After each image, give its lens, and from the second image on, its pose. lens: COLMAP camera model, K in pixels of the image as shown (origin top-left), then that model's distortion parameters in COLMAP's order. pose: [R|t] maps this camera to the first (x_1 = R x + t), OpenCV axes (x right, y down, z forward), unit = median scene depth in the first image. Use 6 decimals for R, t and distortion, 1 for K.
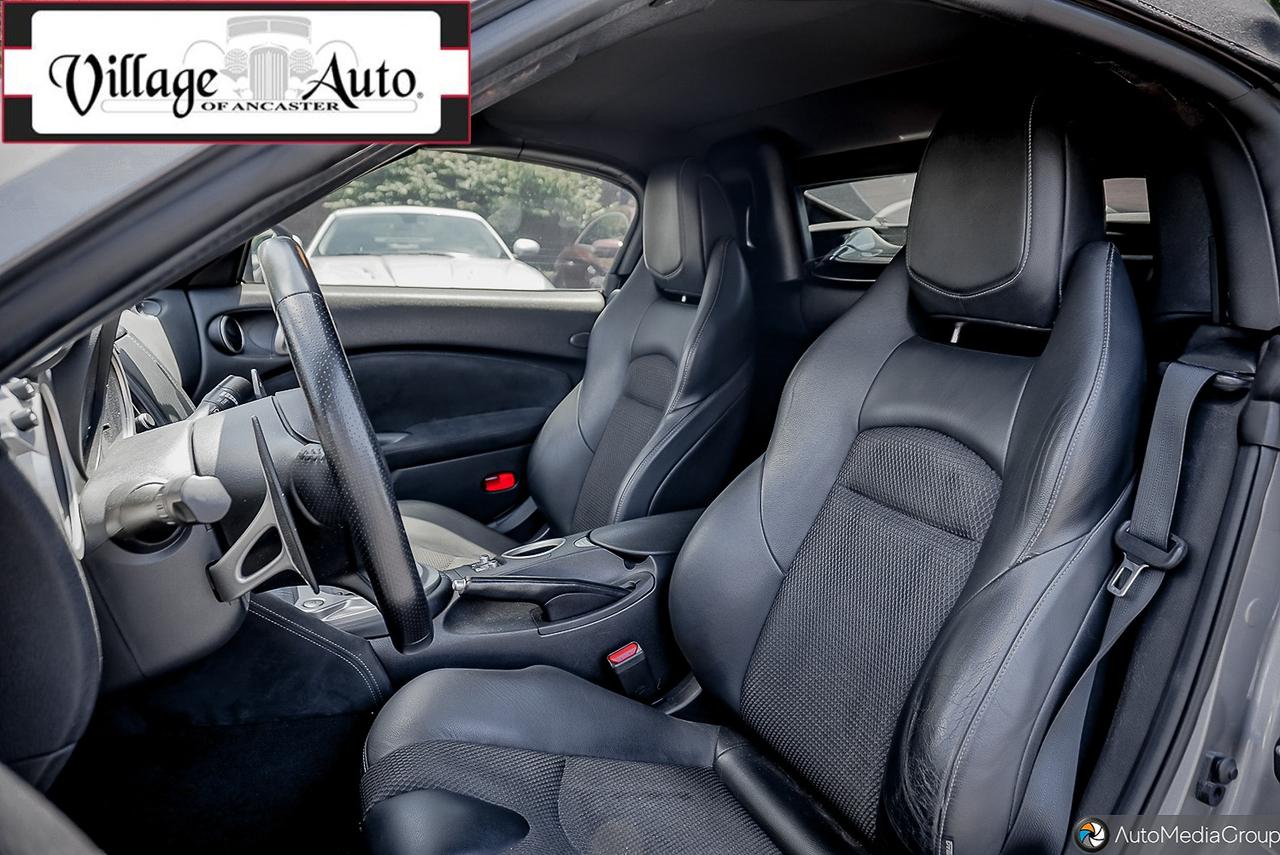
lens RADIAL K [[884.3, 0, 632.4], [0, 884.3, 432.0], [0, 0, 1]] dist [-0.024285, 0.010794]
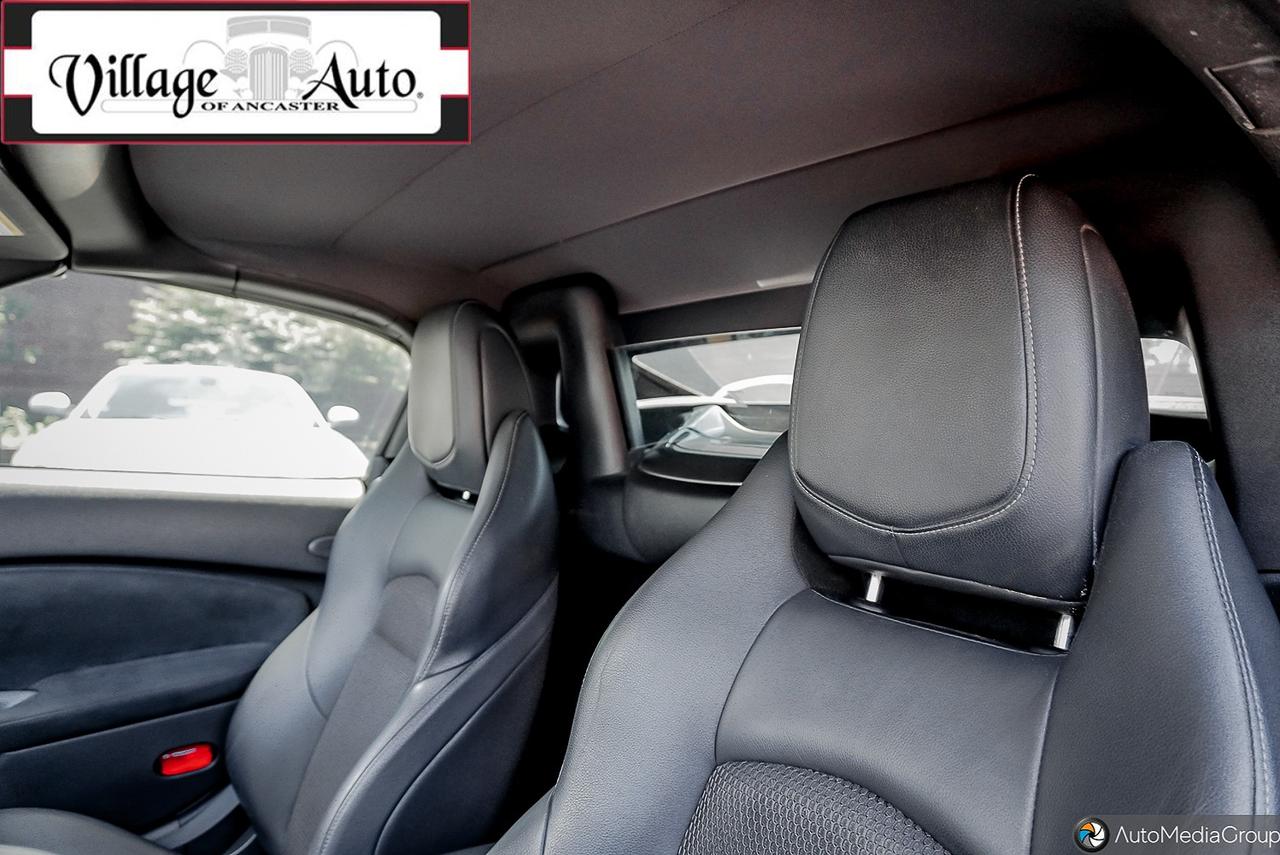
lens RADIAL K [[884.3, 0, 638.1], [0, 884.3, 423.3], [0, 0, 1]] dist [-0.024285, 0.010794]
pose [[0.983334, 0.030439, 0.179242, 0.066580], [0.006496, 0.979372, -0.201959, -0.063501], [-0.181693, 0.199758, 0.962852, 0.281370]]
